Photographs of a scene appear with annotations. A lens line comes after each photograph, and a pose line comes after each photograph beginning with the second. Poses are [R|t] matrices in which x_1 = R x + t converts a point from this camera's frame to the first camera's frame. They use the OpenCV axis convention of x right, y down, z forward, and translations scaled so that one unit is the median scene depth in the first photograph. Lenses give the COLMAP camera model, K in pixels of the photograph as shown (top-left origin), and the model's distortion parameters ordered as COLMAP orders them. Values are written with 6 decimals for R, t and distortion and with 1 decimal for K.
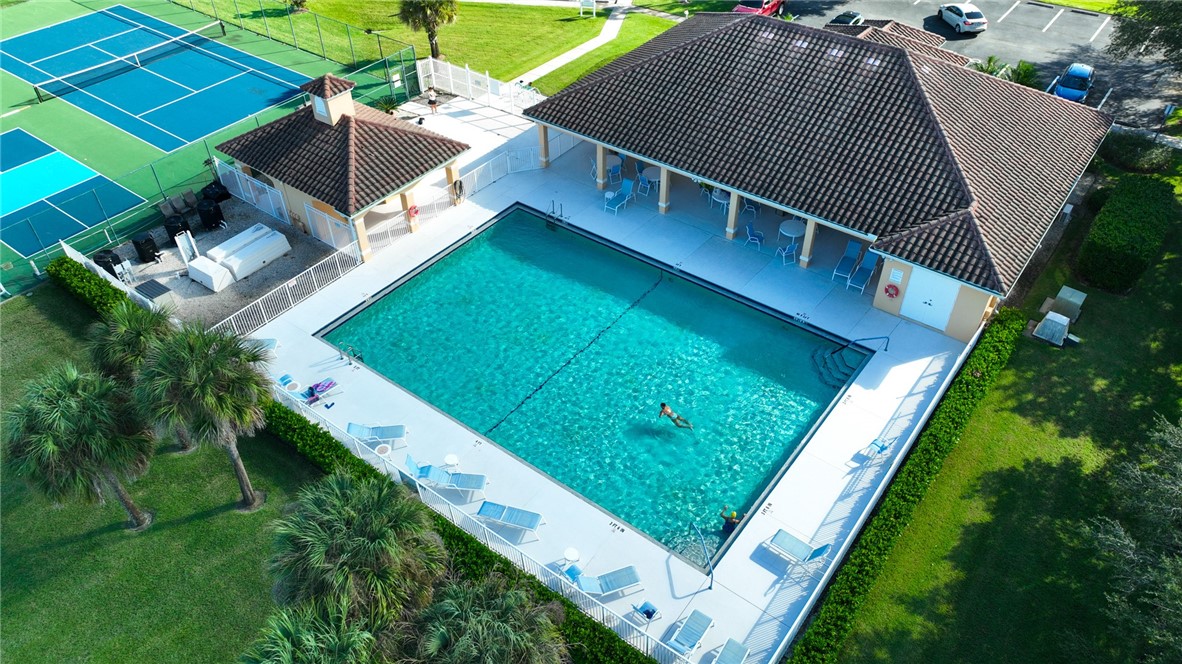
lens RADIAL K [[830.2, 0, 594.5], [0, 830.2, 334.7], [0, 0, 1]] dist [0.011293, 0.009933]
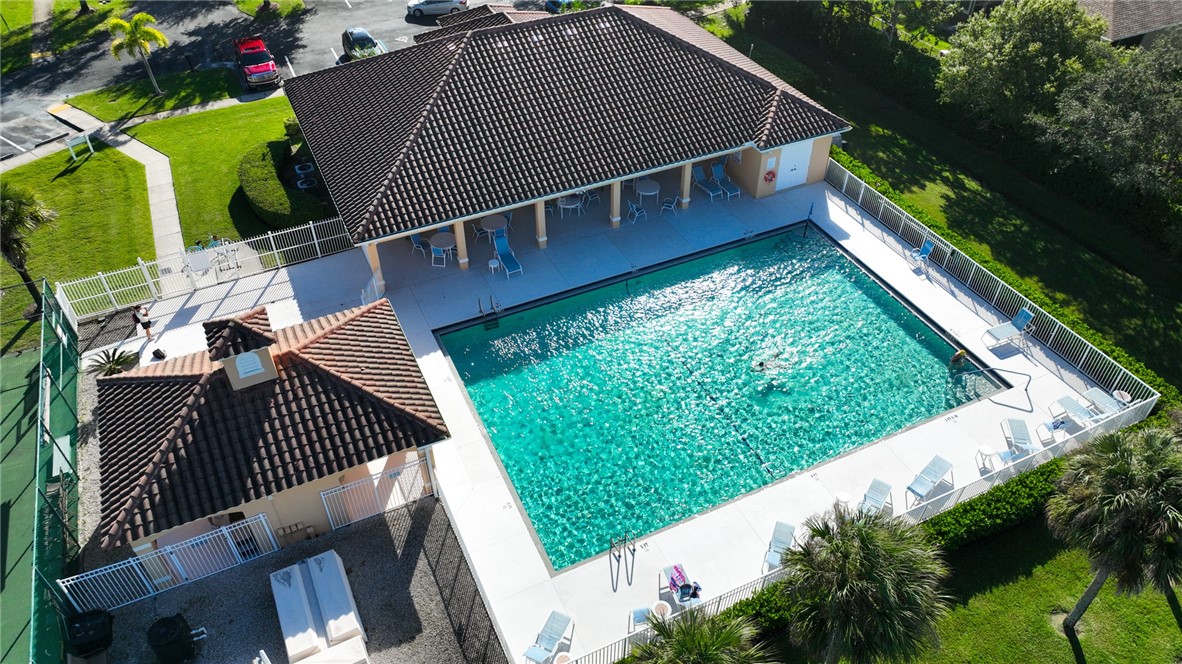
lens RADIAL K [[830.2, 0, 593.8], [0, 830.2, 330.6], [0, 0, 1]] dist [0.011293, 0.009933]
pose [[0.463873, -0.576403, 0.672742, -0.477157], [0.584963, 0.769588, 0.256034, -0.231976], [-0.665312, 0.274762, 0.694165, 0.275578]]
